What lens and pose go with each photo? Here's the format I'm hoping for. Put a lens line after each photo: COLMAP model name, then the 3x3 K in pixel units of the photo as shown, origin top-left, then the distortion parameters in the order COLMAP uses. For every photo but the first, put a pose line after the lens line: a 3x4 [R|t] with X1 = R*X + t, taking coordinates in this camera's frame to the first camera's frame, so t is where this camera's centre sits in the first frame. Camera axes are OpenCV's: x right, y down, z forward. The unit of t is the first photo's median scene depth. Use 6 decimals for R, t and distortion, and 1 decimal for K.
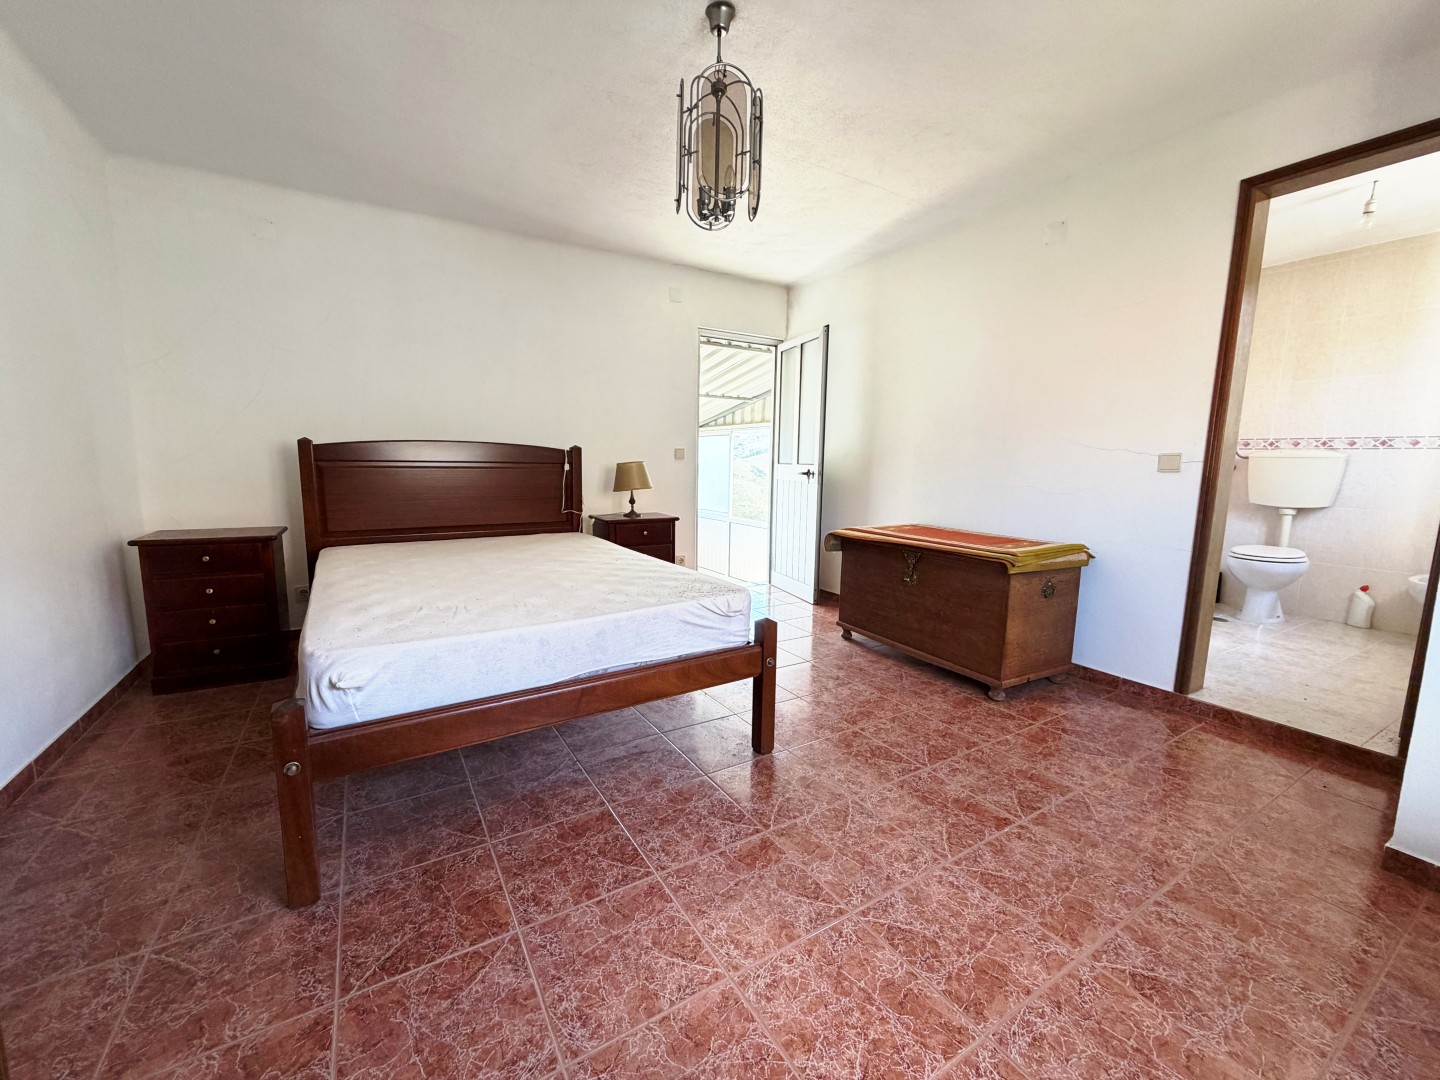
lens RADIAL K [[574.4, 0, 721.5], [0, 574.4, 543.3], [0, 0, 1]] dist [0.000489, 0.000262]
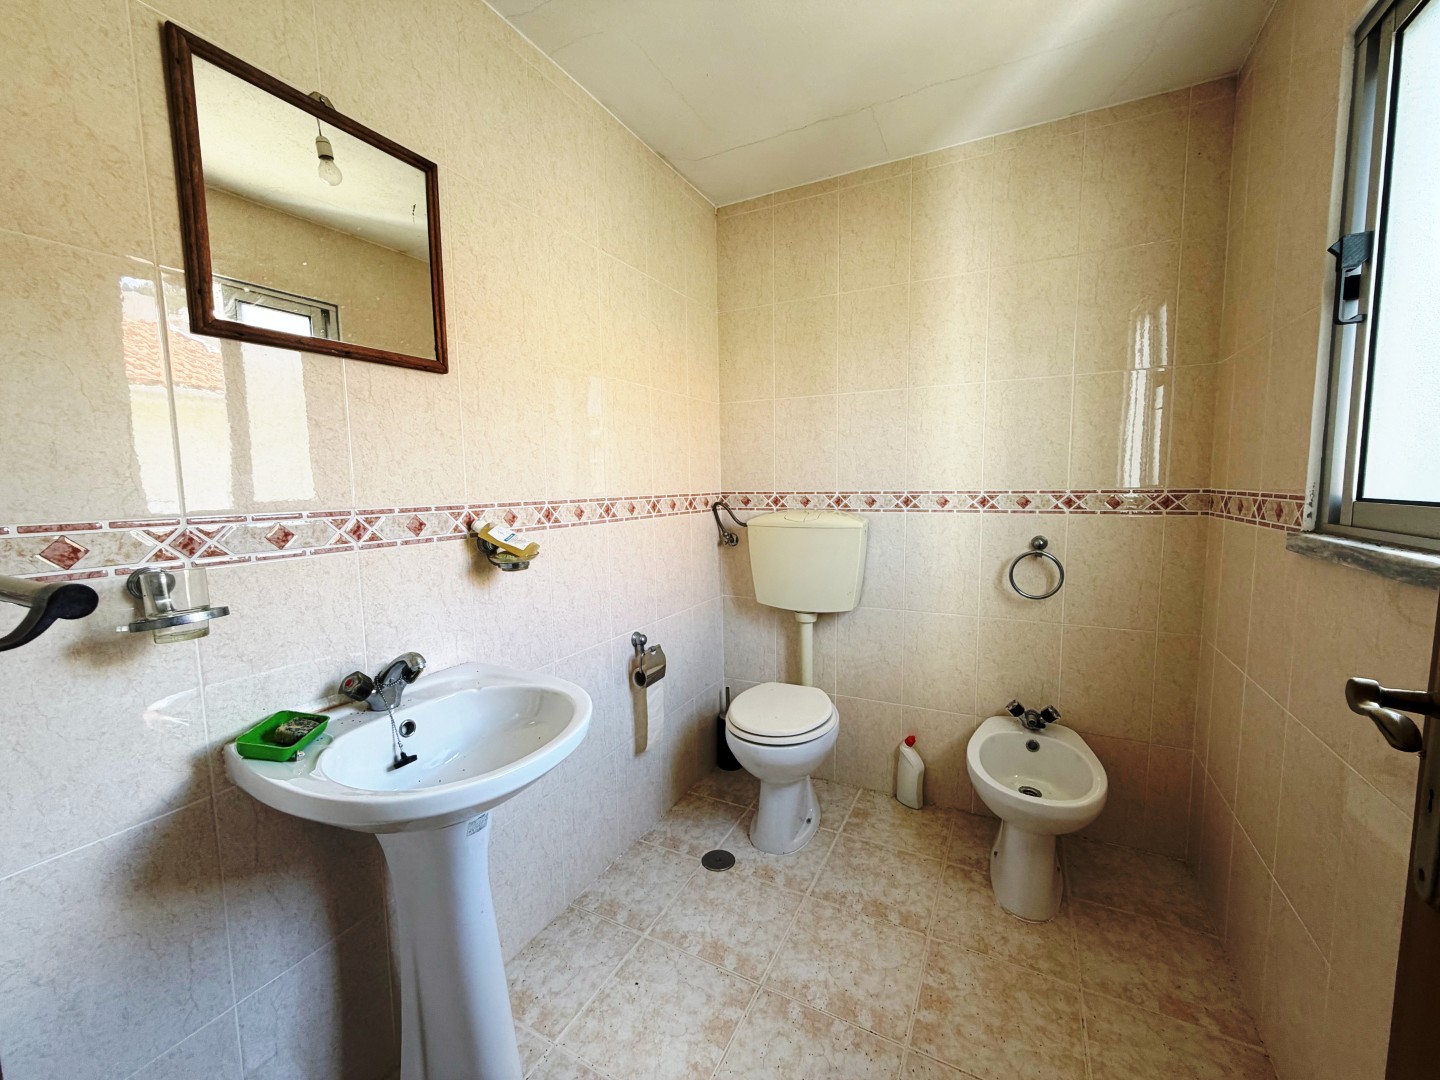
lens RADIAL K [[574.4, 0, 717.7], [0, 574.4, 535.5], [0, 0, 1]] dist [0.000489, 0.000262]
pose [[0.850396, -0.076837, 0.520502, 0.633023], [0.100823, 0.994744, -0.017880, -0.141798], [-0.516393, 0.067683, 0.853673, 0.561025]]
